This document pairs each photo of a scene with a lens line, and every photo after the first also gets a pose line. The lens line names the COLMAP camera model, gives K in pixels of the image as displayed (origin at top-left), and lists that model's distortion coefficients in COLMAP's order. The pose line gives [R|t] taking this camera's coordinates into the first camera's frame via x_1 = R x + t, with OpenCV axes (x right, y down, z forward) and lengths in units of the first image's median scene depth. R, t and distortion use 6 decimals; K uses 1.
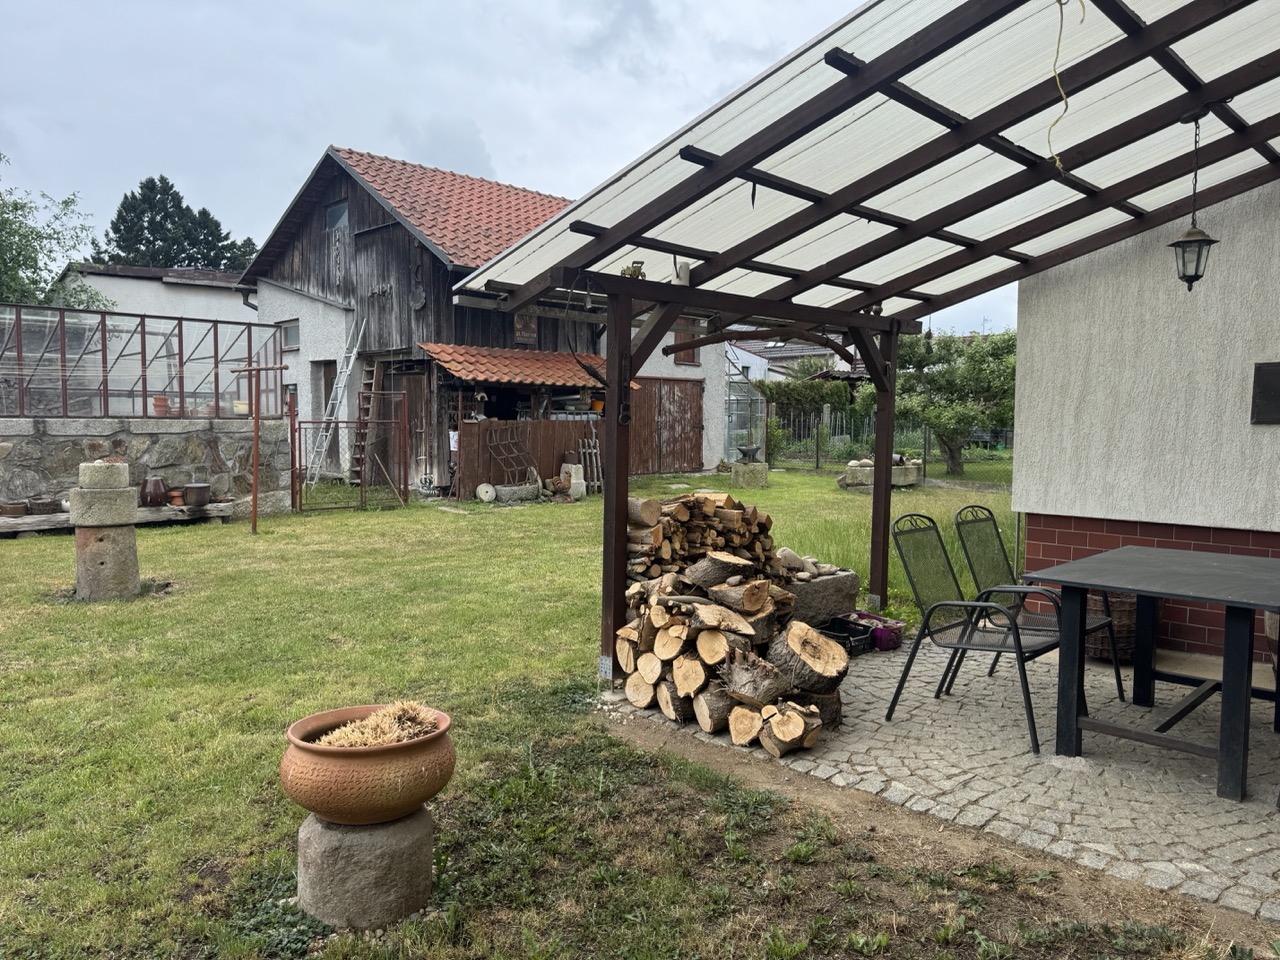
lens RADIAL K [[895.3, 0, 640.0], [0, 895.3, 480.0], [0, 0, 1]] dist [0.106866, -0.154711]
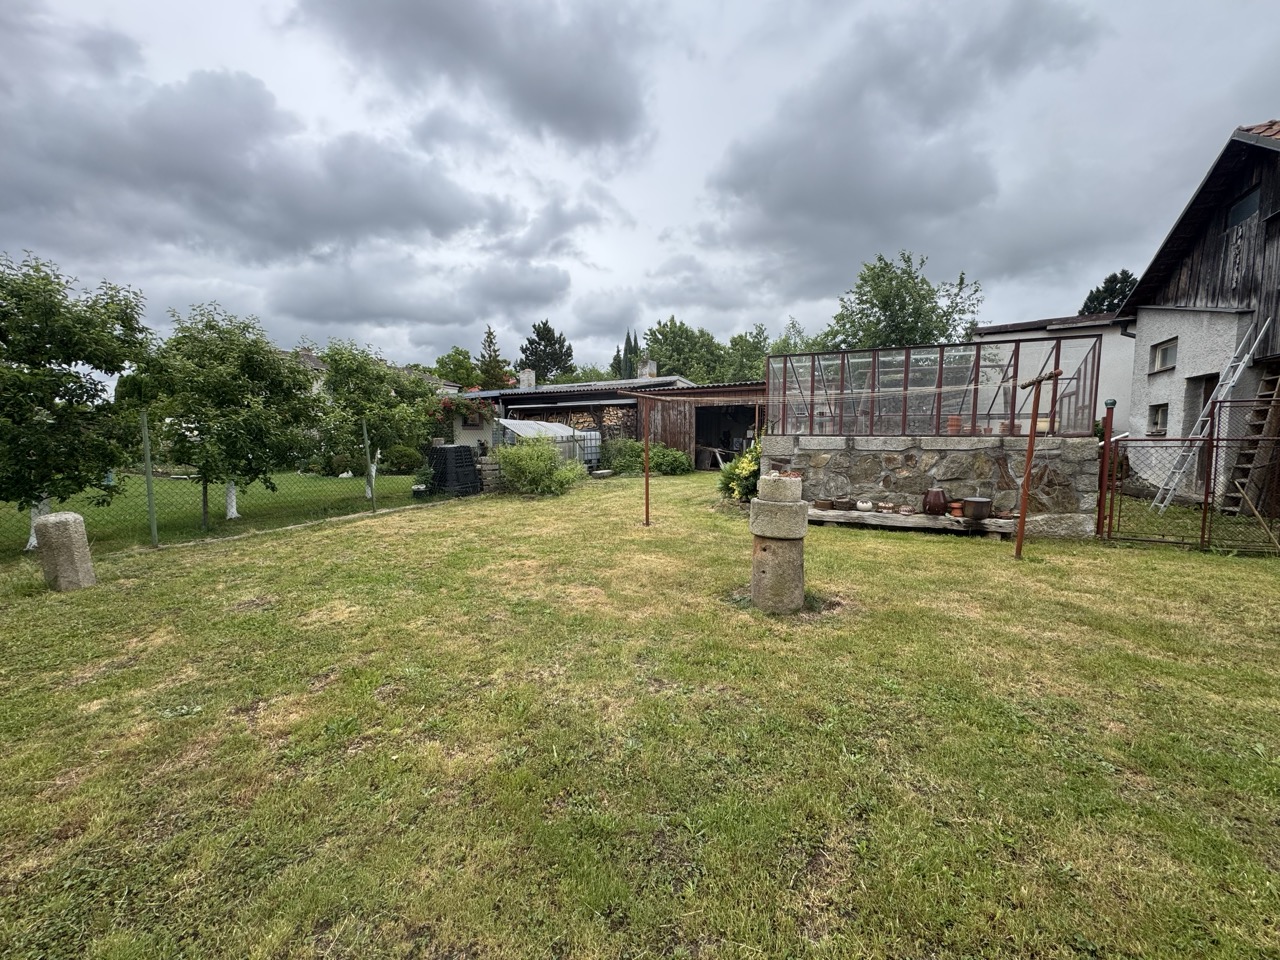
lens RADIAL K [[509.8, 0, 636.8], [0, 509.8, 479.1], [0, 0, 1]] dist [-0.001977, 0.000271]
pose [[0.329155, 0.070599, -0.941633, -0.063182], [-0.064423, 0.996557, 0.052198, -0.023920], [0.942076, 0.043481, 0.332570, 0.441527]]
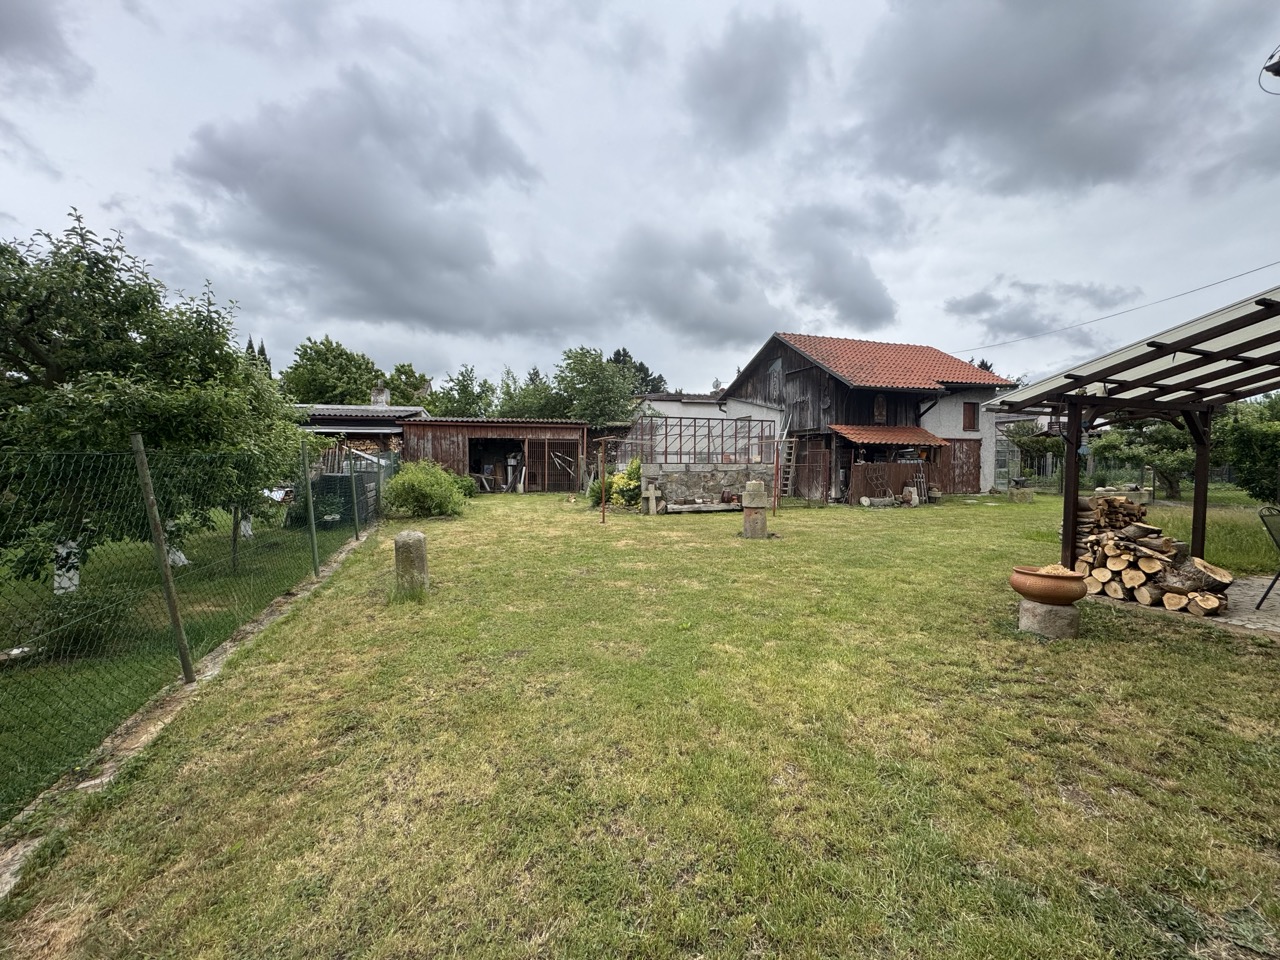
lens RADIAL K [[509.8, 0, 636.8], [0, 509.8, 479.1], [0, 0, 1]] dist [-0.001977, 0.000271]
pose [[0.909666, 0.004282, -0.415319, -0.210994], [-0.020694, 0.999172, -0.035025, 0.018978], [0.414825, 0.040456, 0.909001, -0.248287]]
